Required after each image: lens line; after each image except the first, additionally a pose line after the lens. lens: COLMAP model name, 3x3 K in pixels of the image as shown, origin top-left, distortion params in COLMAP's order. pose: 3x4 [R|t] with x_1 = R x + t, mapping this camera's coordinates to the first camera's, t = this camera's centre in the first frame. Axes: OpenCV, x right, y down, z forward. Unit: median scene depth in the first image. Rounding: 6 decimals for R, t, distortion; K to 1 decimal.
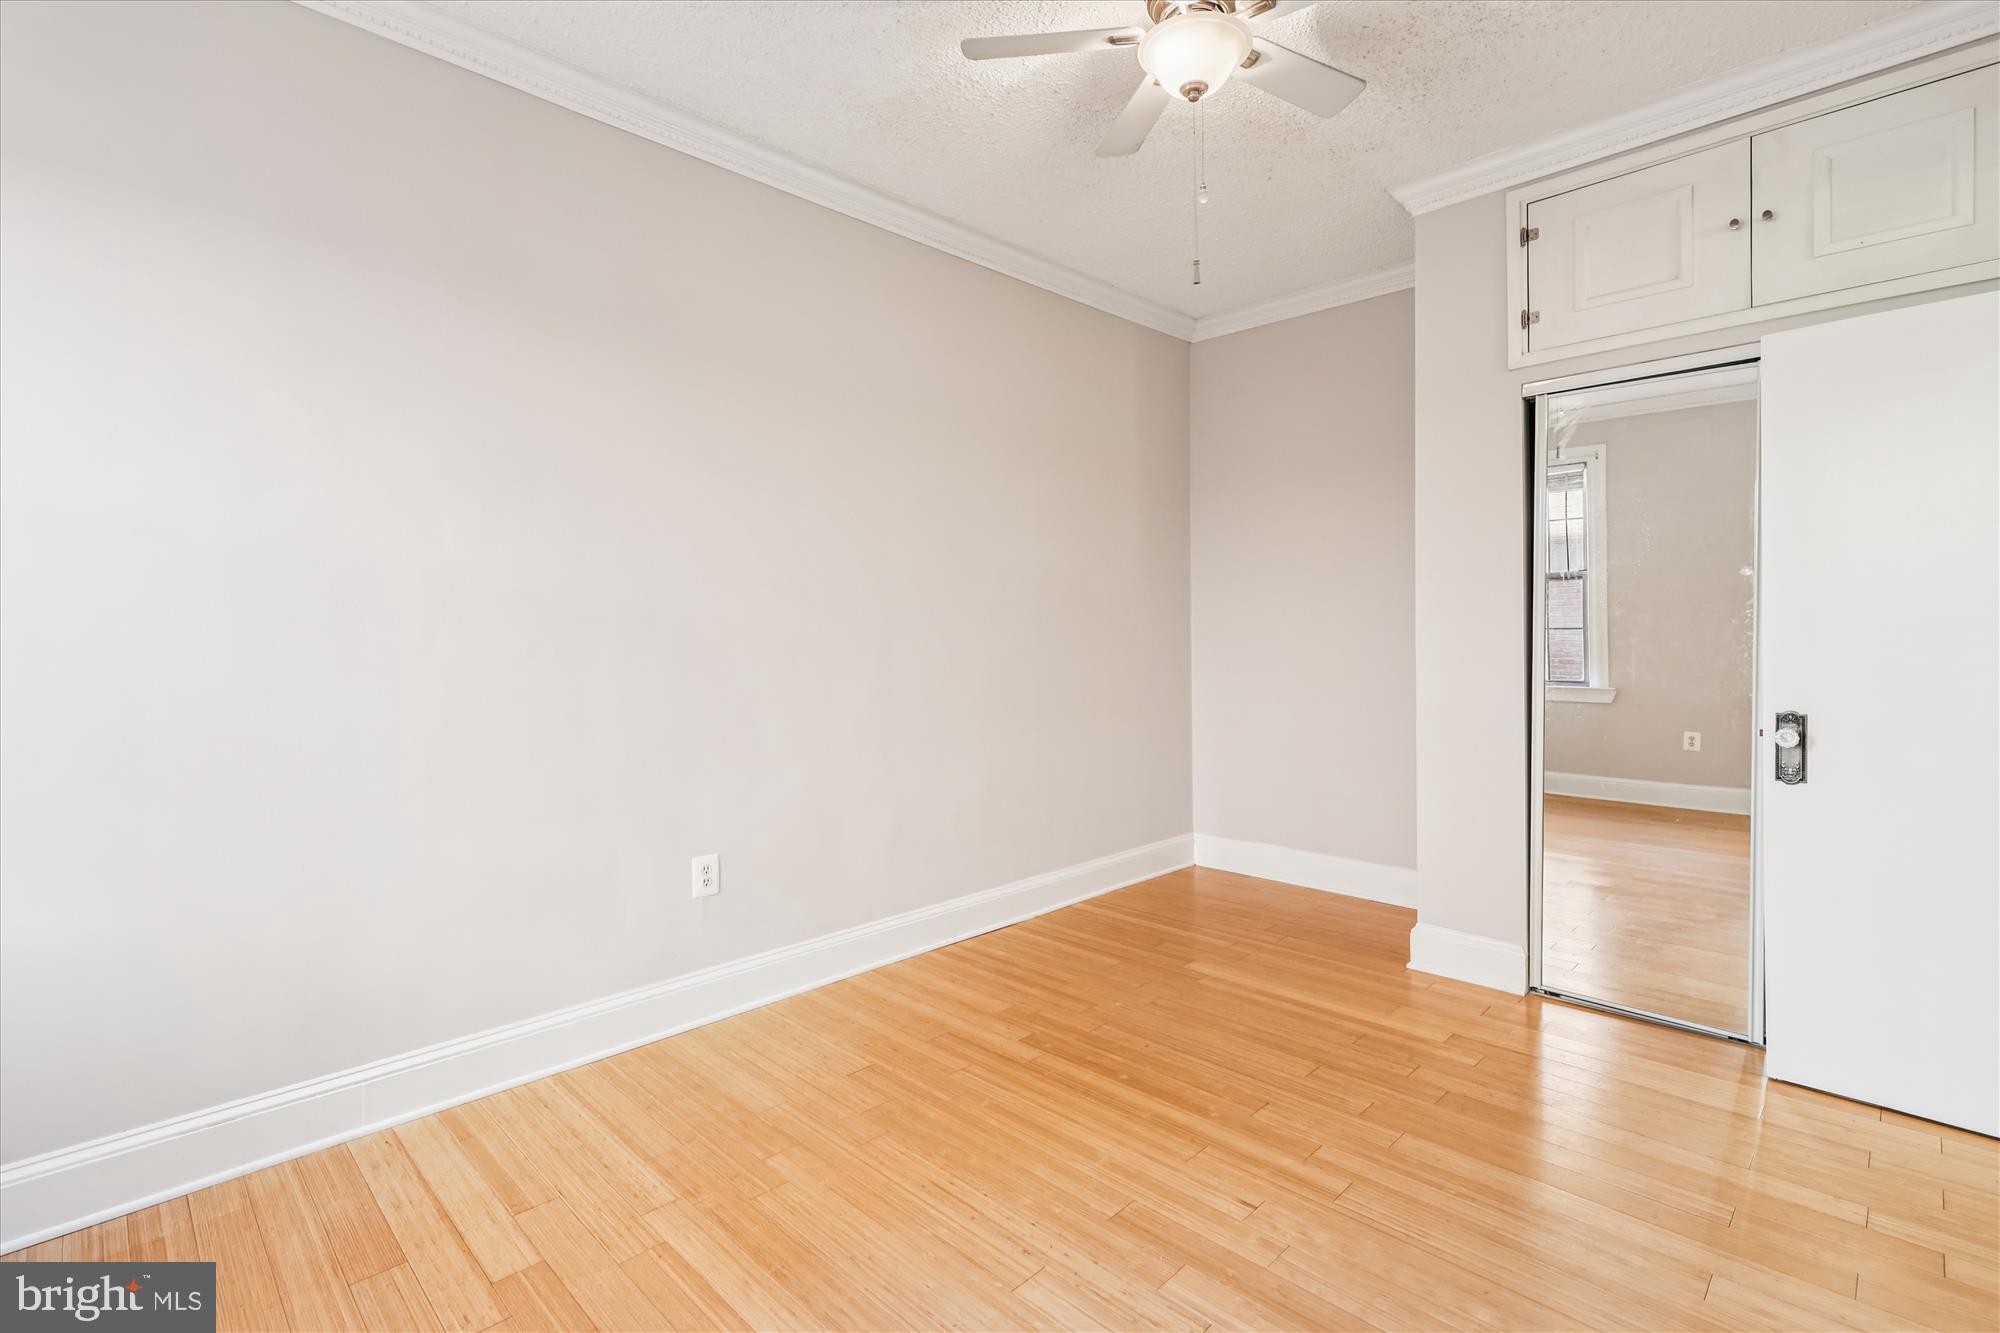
lens RADIAL K [[908.5, 0, 1035.6], [0, 908.5, 658.7], [0, 0, 1]] dist [-0.001365, 0.000033]
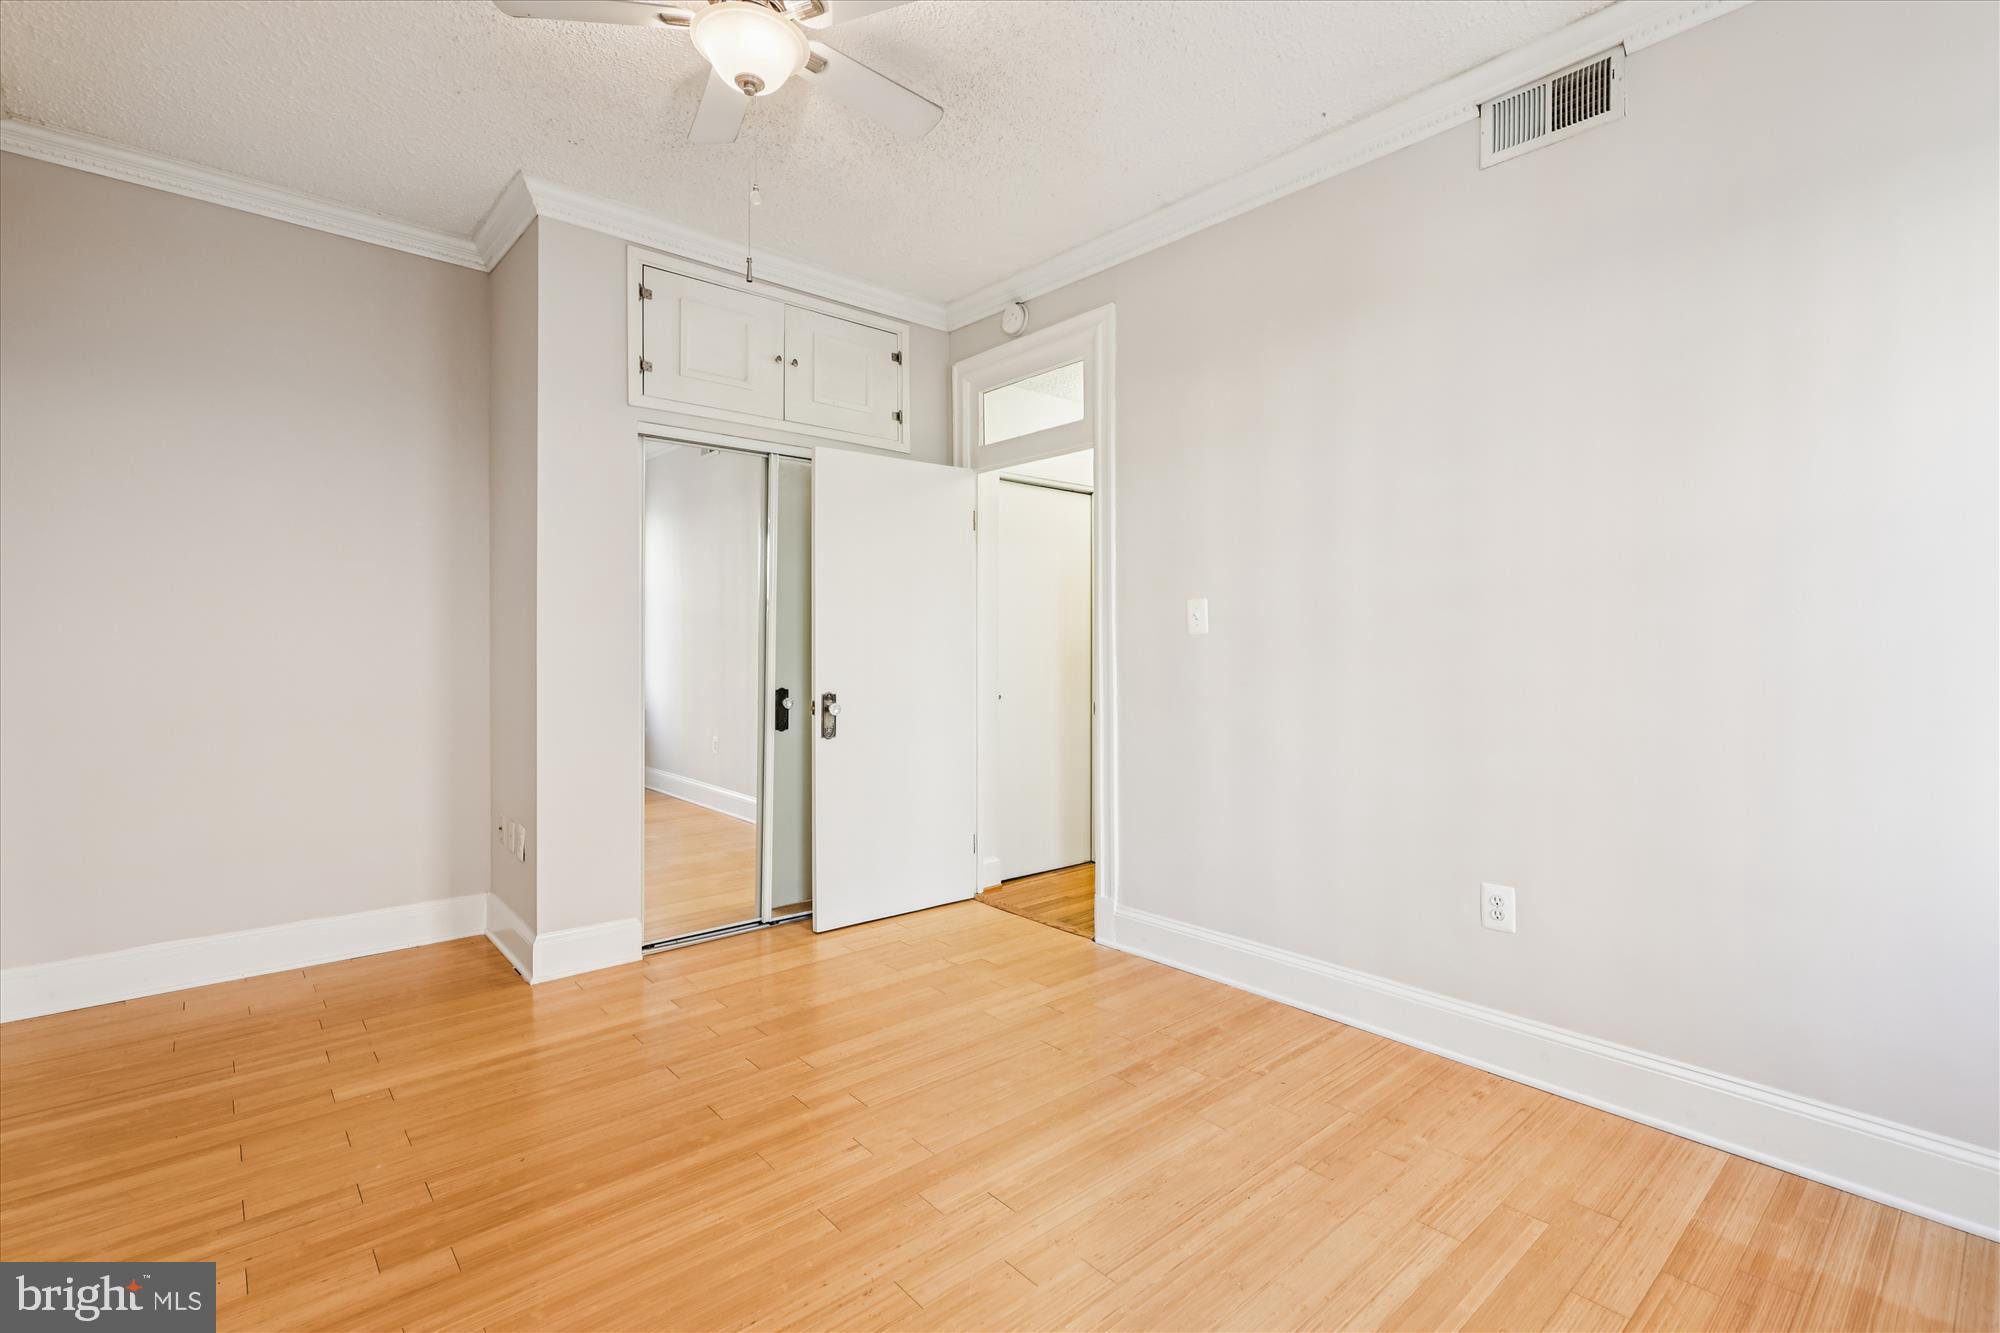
lens RADIAL K [[887.0, 0, 1004.8], [0, 887.0, 663.9], [0, 0, 1]] dist [0.000198, -0.000061]
pose [[0.095672, -0.016212, 0.995281, -0.602401], [0.020324, 0.999691, 0.014330, -0.005956], [-0.995205, 0.018857, 0.095972, 0.506771]]
